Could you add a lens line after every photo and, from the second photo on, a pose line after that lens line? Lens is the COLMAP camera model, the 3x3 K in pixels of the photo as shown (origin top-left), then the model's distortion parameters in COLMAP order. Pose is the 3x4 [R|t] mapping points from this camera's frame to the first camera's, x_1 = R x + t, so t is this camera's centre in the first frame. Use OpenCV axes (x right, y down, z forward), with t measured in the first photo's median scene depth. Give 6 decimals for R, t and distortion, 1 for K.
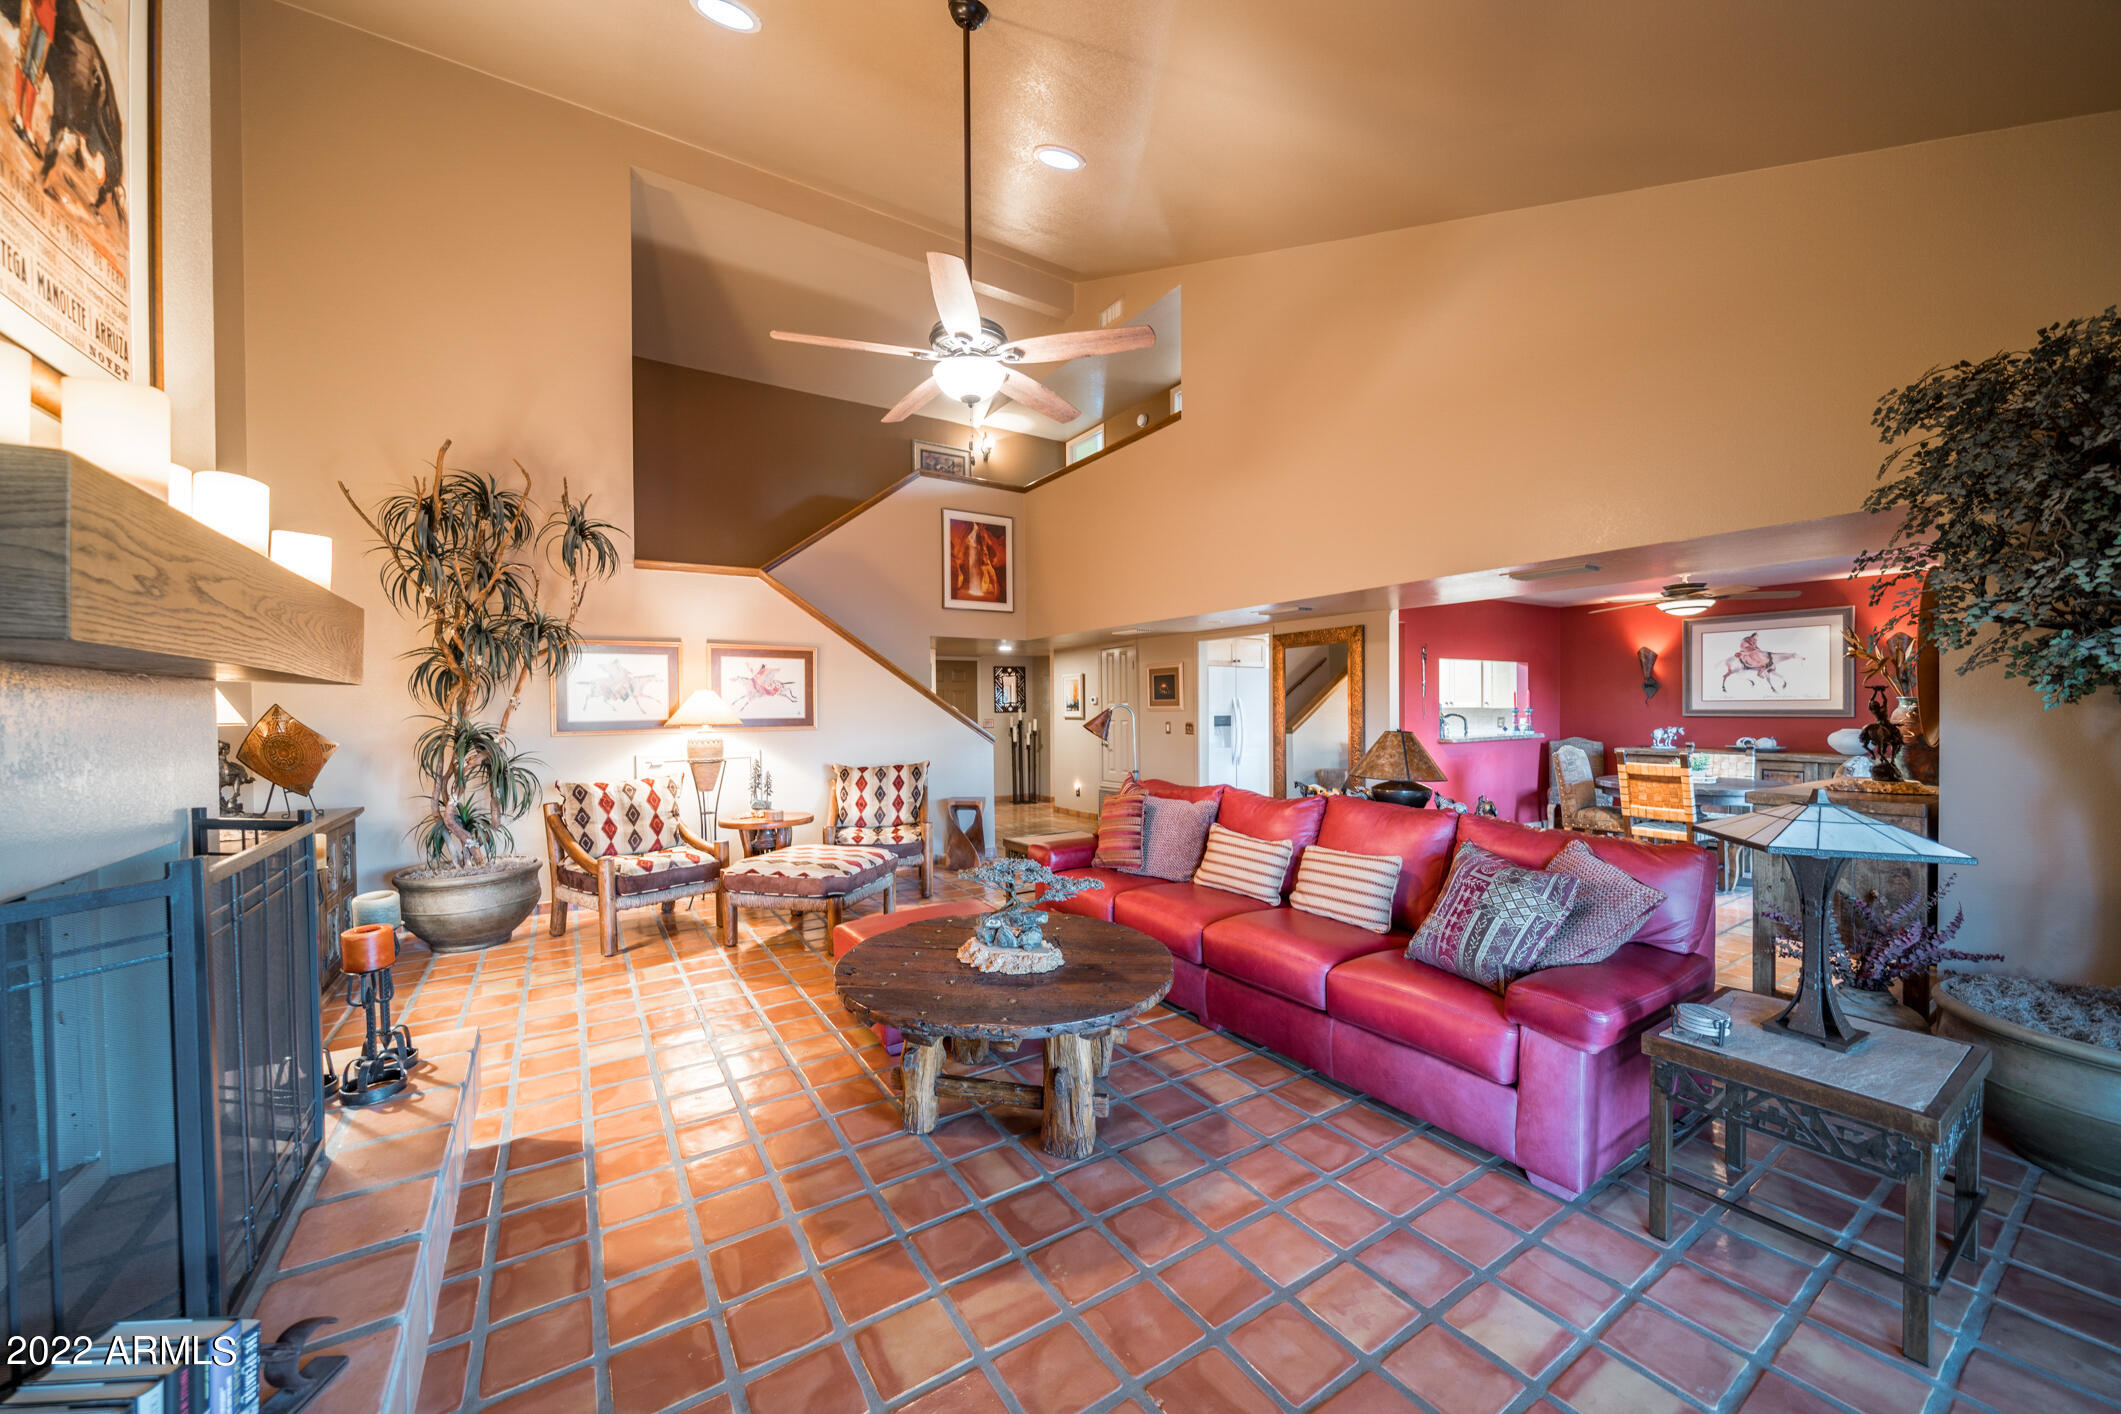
lens RADIAL K [[771.2, 0, 1058.7], [0, 771.2, 713.6], [0, 0, 1]] dist [-0.001353, -0.000052]
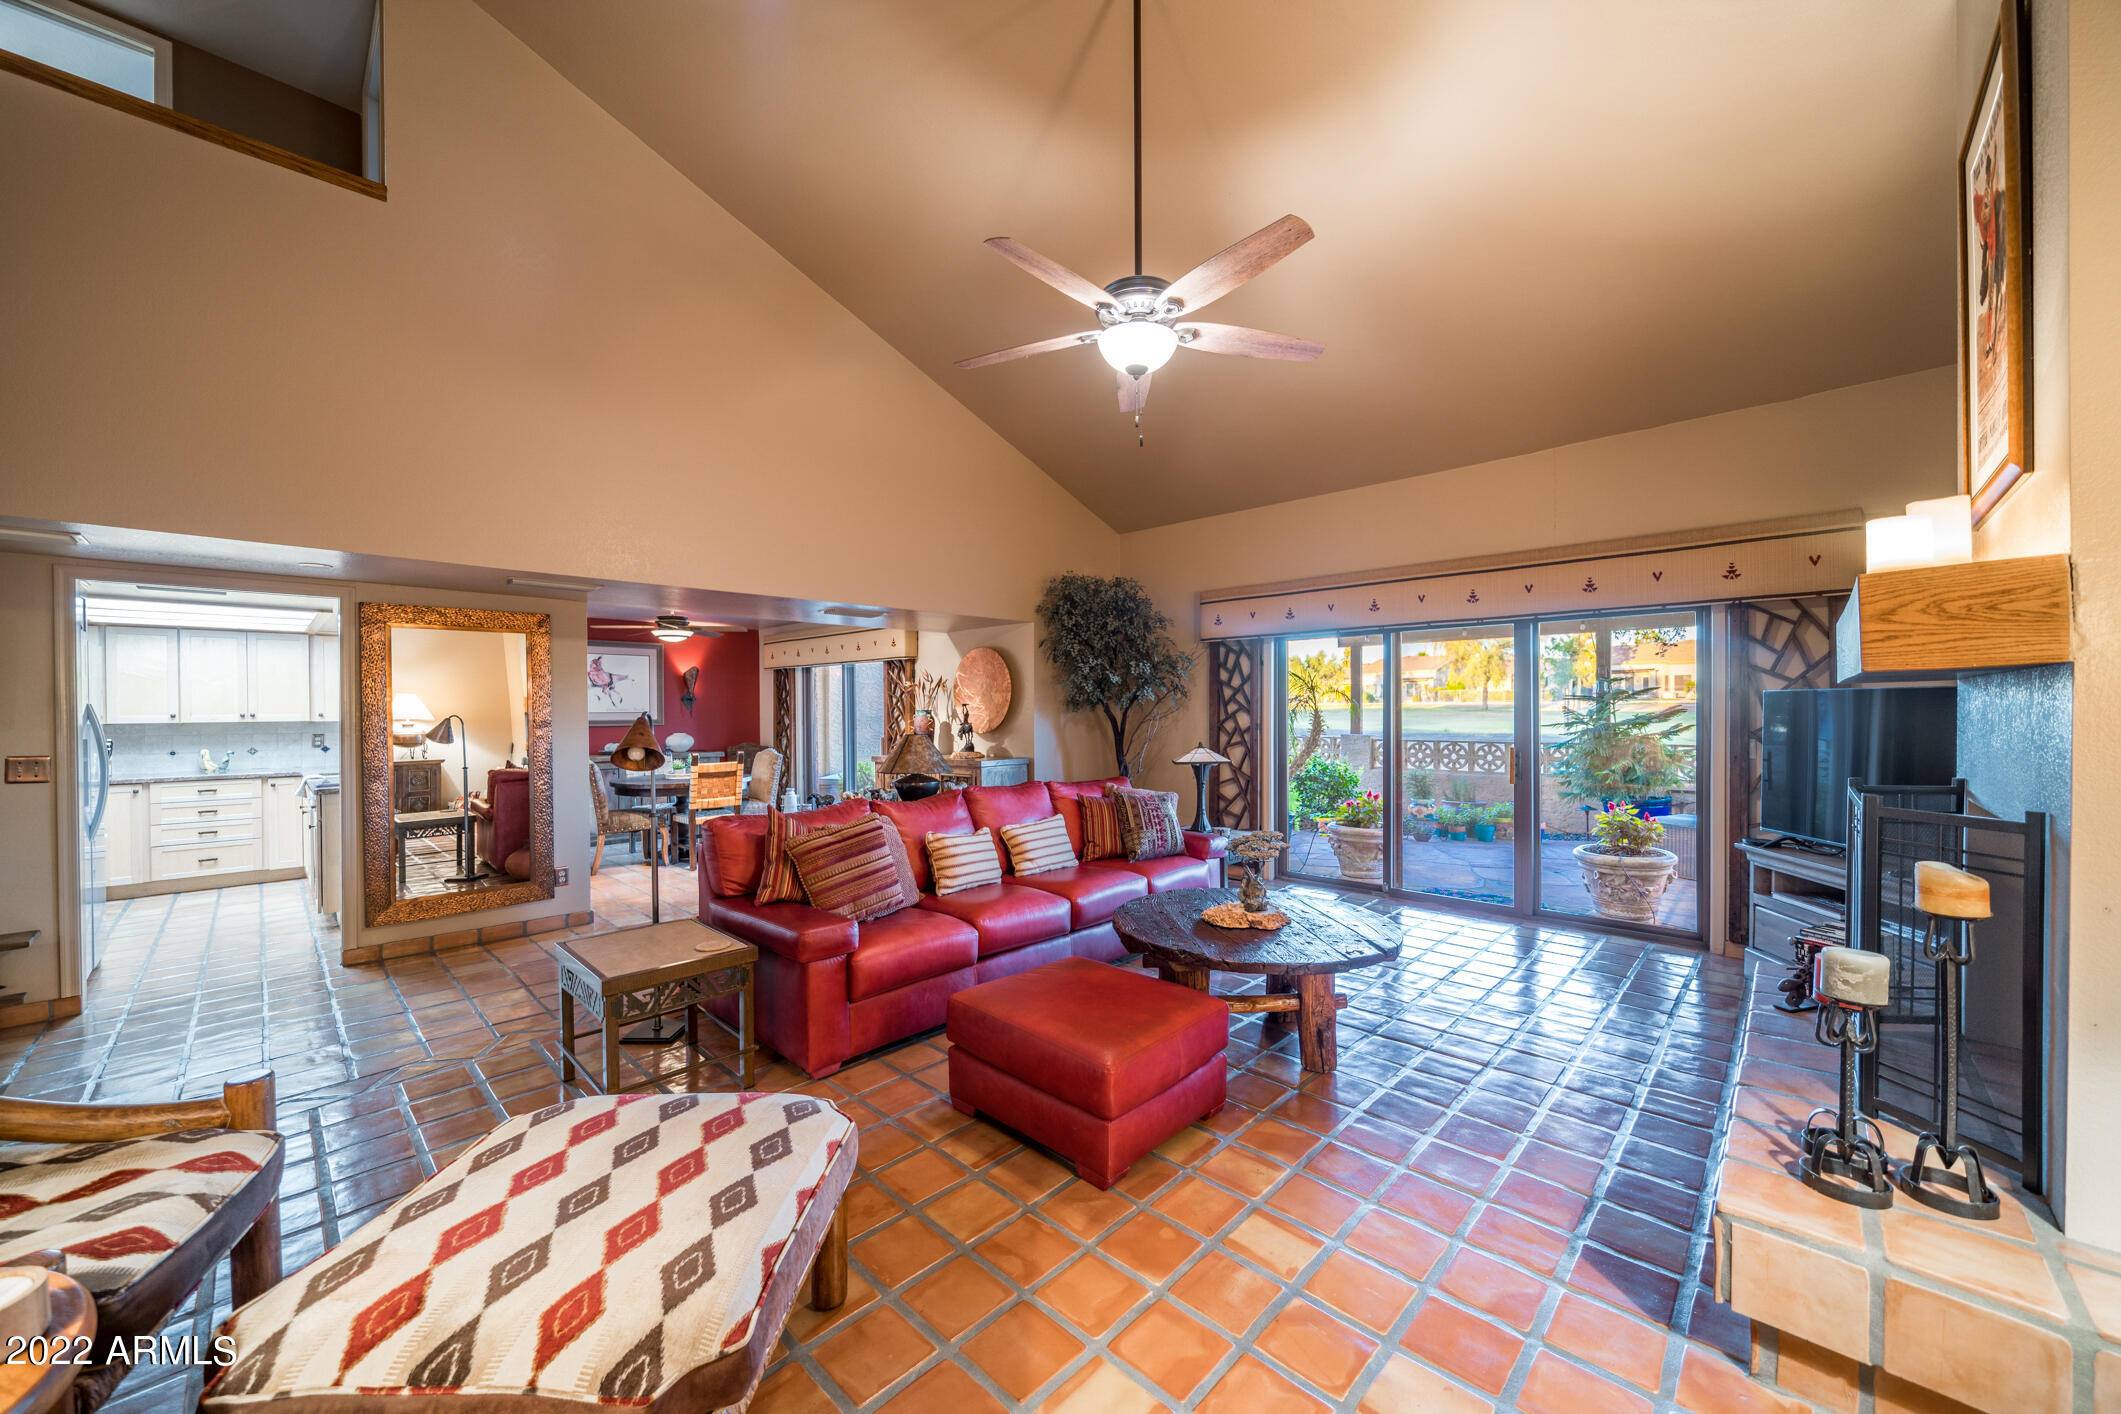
lens RADIAL K [[771.2, 0, 1058.5], [0, 771.2, 713.6], [0, 0, 1]] dist [-0.001353, -0.000052]
pose [[-0.216182, 0.003115, 0.976348, -0.543409], [0.018446, 0.999829, 0.000894, -0.004655], [-0.976179, 0.018203, -0.216202, 0.716449]]
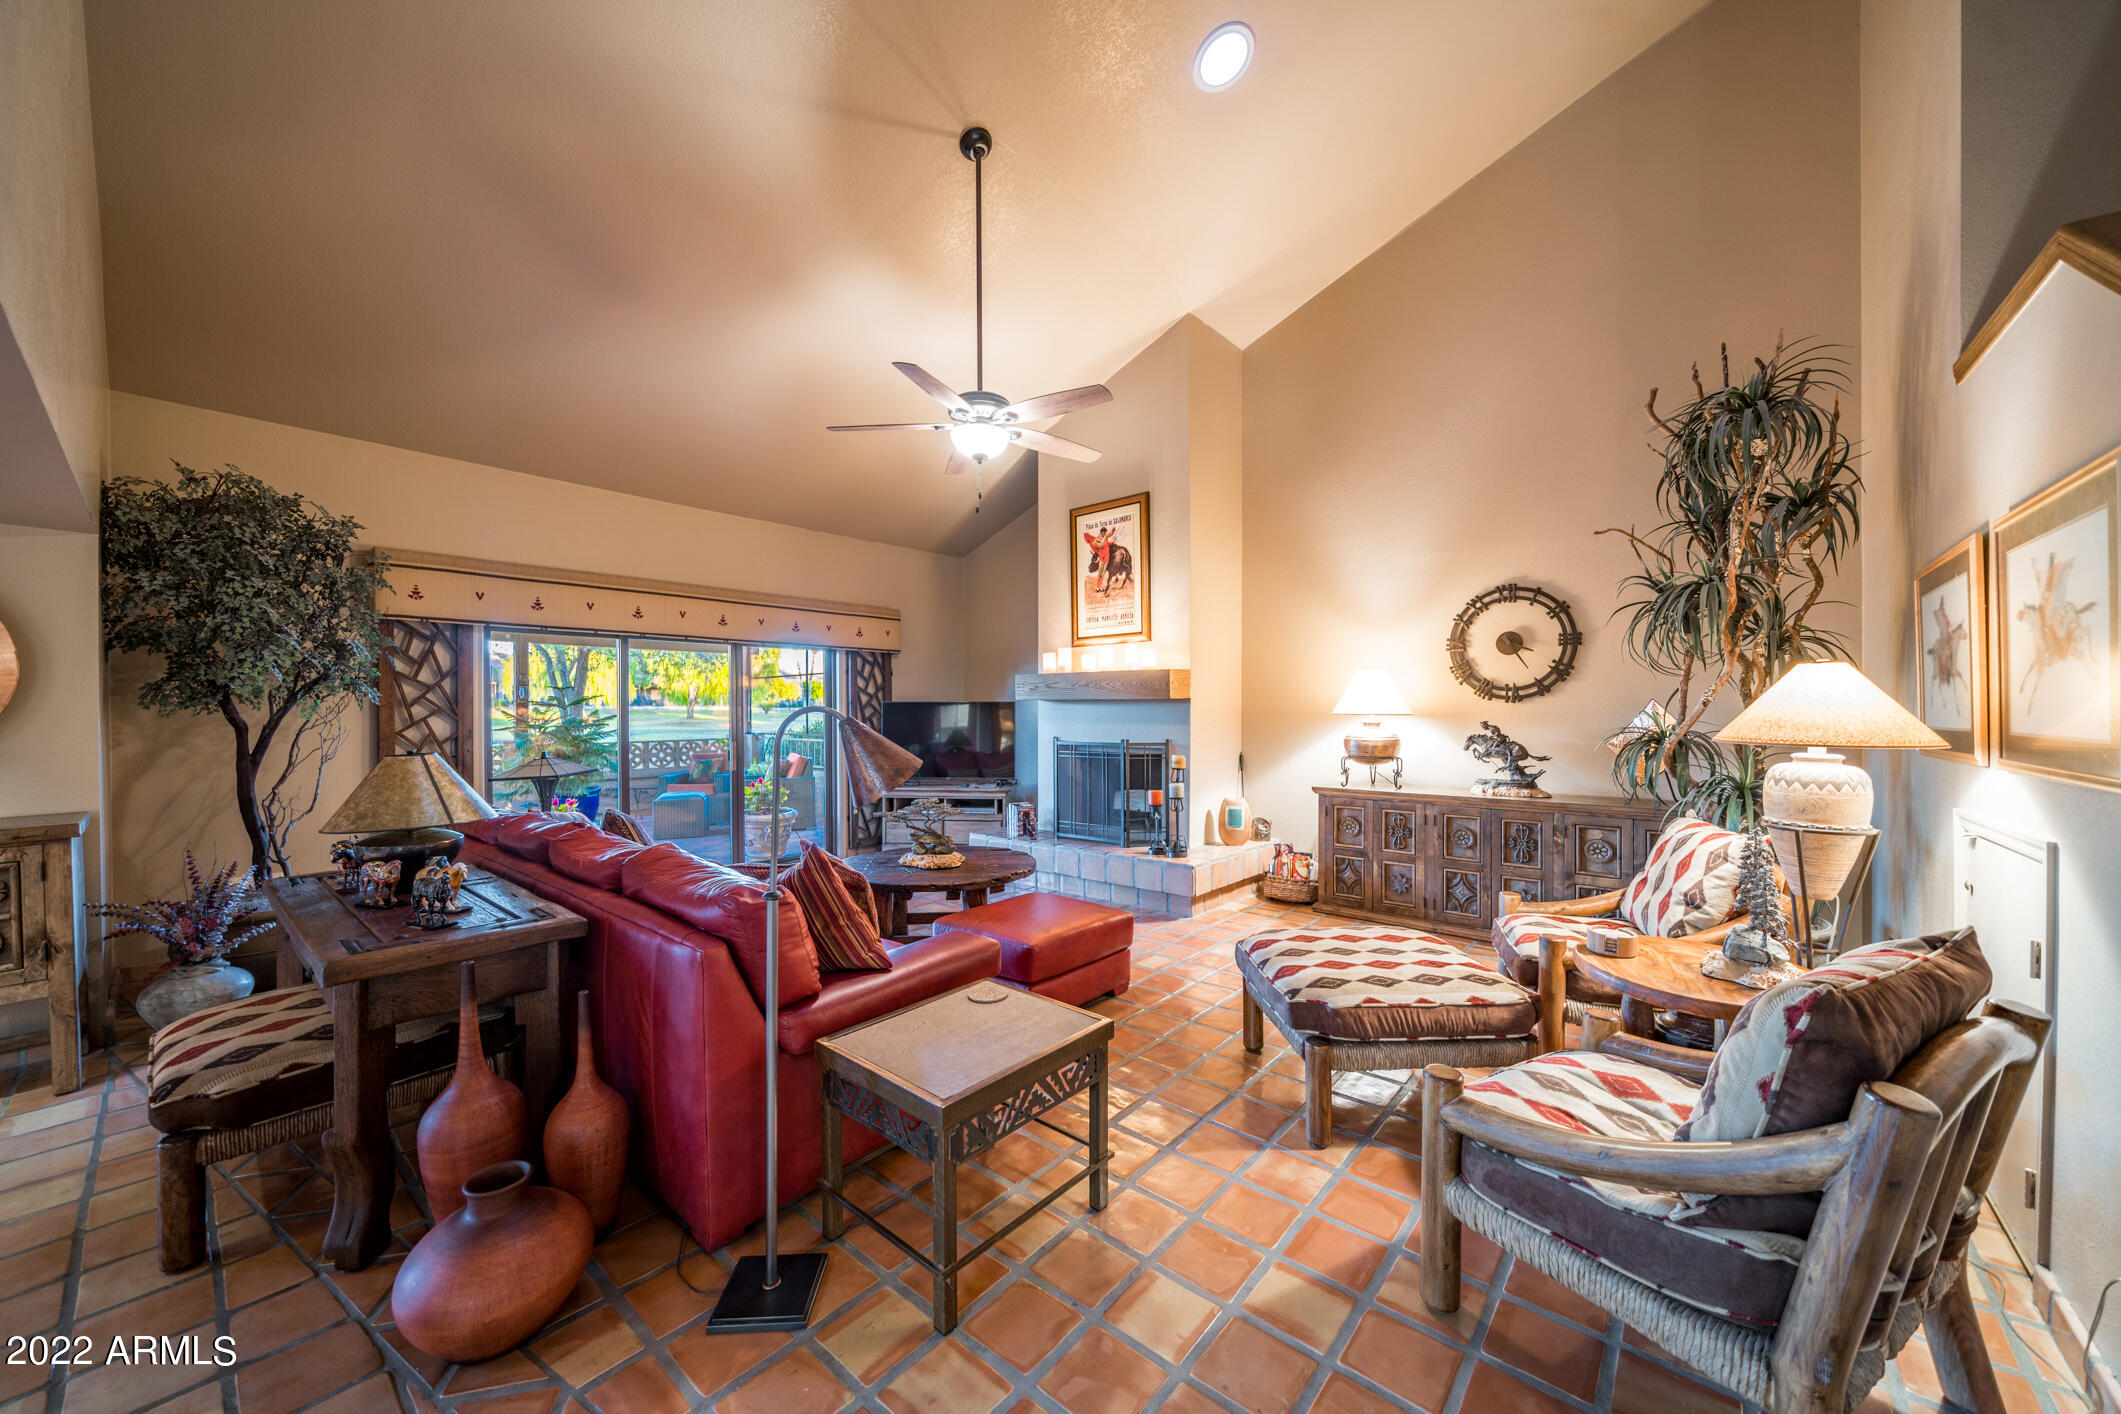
lens RADIAL K [[771.2, 0, 1059.5], [0, 771.2, 709.6], [0, 0, 1]] dist [-0.001353, -0.000052]
pose [[-0.959706, 0.007844, -0.280895, -0.097279], [0.004726, 0.999920, 0.011775, -0.012297], [0.280965, 0.009973, -0.959666, 1.087735]]
